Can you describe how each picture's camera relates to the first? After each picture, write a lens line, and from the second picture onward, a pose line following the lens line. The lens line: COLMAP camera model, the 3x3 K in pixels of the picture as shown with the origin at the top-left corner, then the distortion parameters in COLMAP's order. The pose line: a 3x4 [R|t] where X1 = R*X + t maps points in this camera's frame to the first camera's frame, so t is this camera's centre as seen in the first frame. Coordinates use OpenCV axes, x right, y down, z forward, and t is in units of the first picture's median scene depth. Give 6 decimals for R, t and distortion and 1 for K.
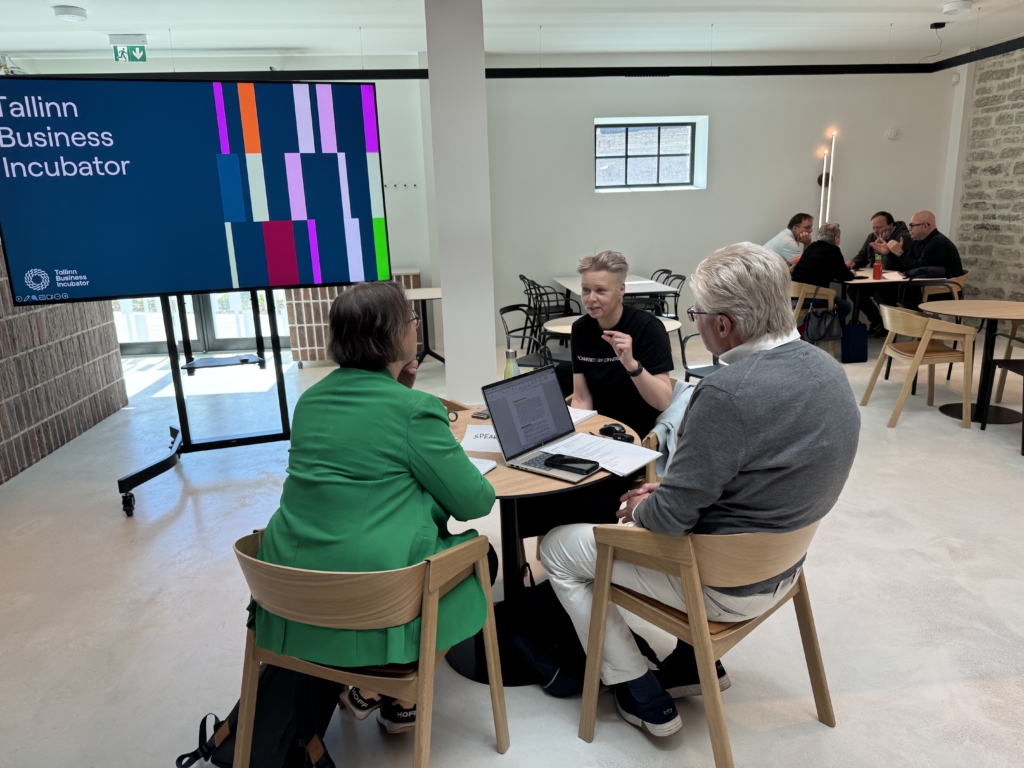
lens RADIAL K [[728.2, 0, 510.1], [0, 728.2, 392.2], [0, 0, 1]] dist [-0.004412, -0.005864]
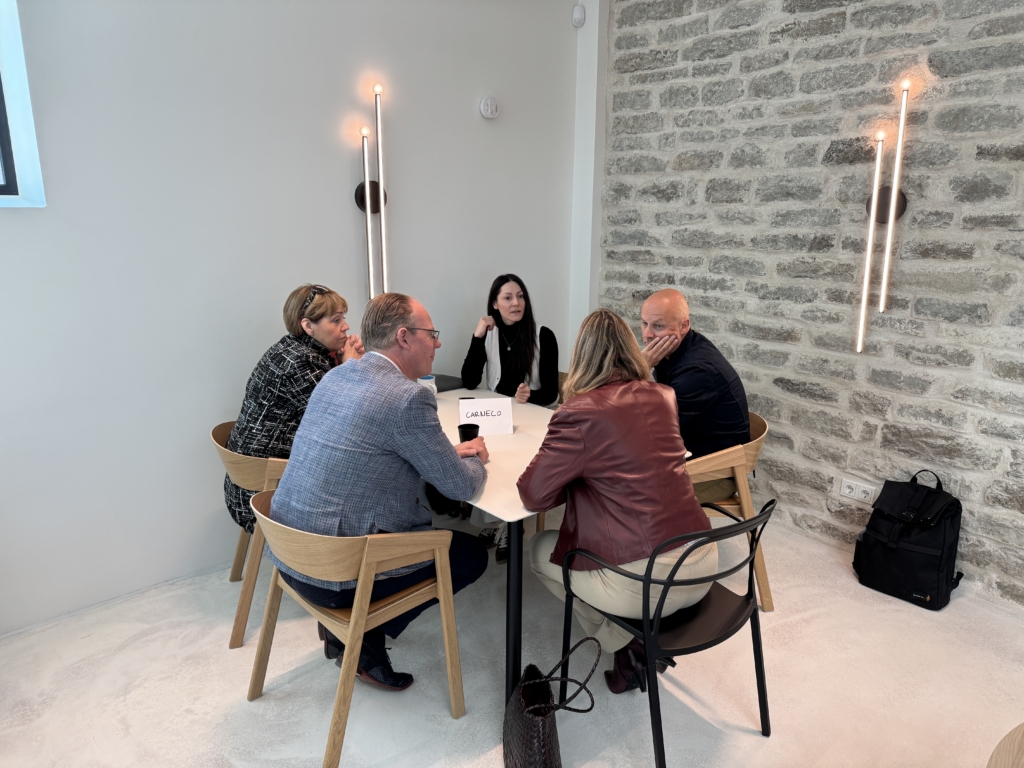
lens RADIAL K [[728.2, 0, 510.1], [0, 728.2, 392.2], [0, 0, 1]] dist [-0.004412, -0.005864]
pose [[0.804194, -0.109212, 0.584247, 0.252966], [0.118018, 0.992742, 0.023123, -0.190852], [-0.582532, 0.050356, 0.811247, 0.654666]]
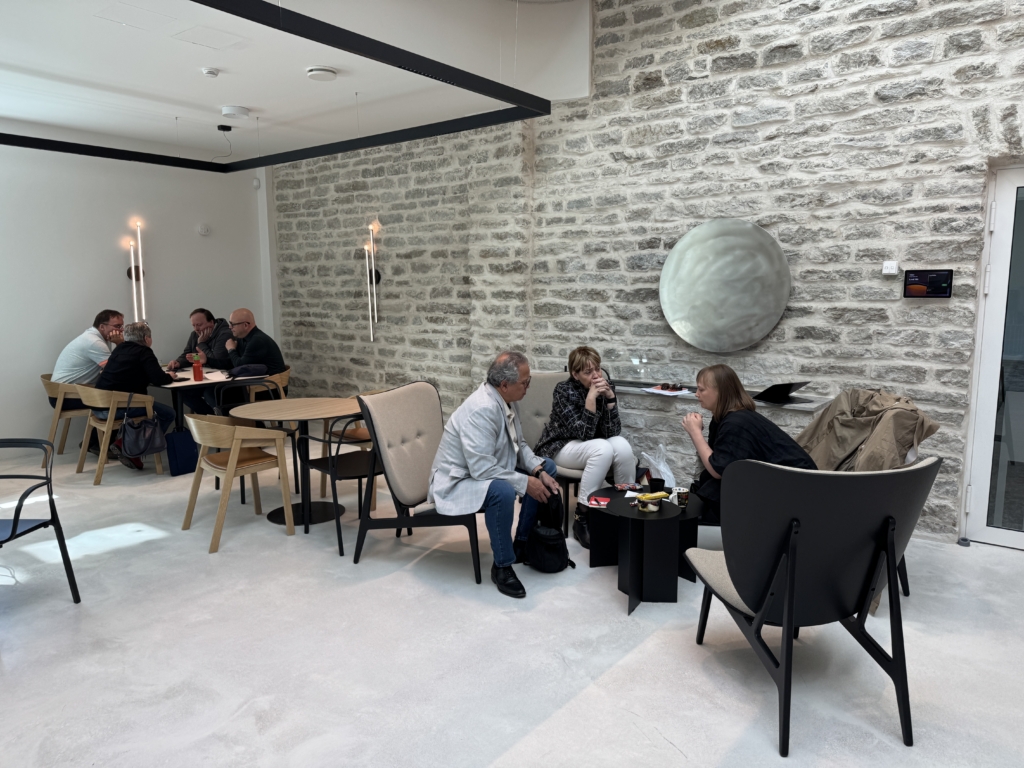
lens RADIAL K [[722.0, 0, 512.0], [0, 722.0, 384.0], [0, 0, 1]] dist [0.132050, -0.219770]
pose [[0.690661, -0.067763, 0.719996, 0.095733], [0.162542, 0.984672, -0.063246, -0.024366], [-0.704675, 0.160712, 0.691090, 0.063774]]
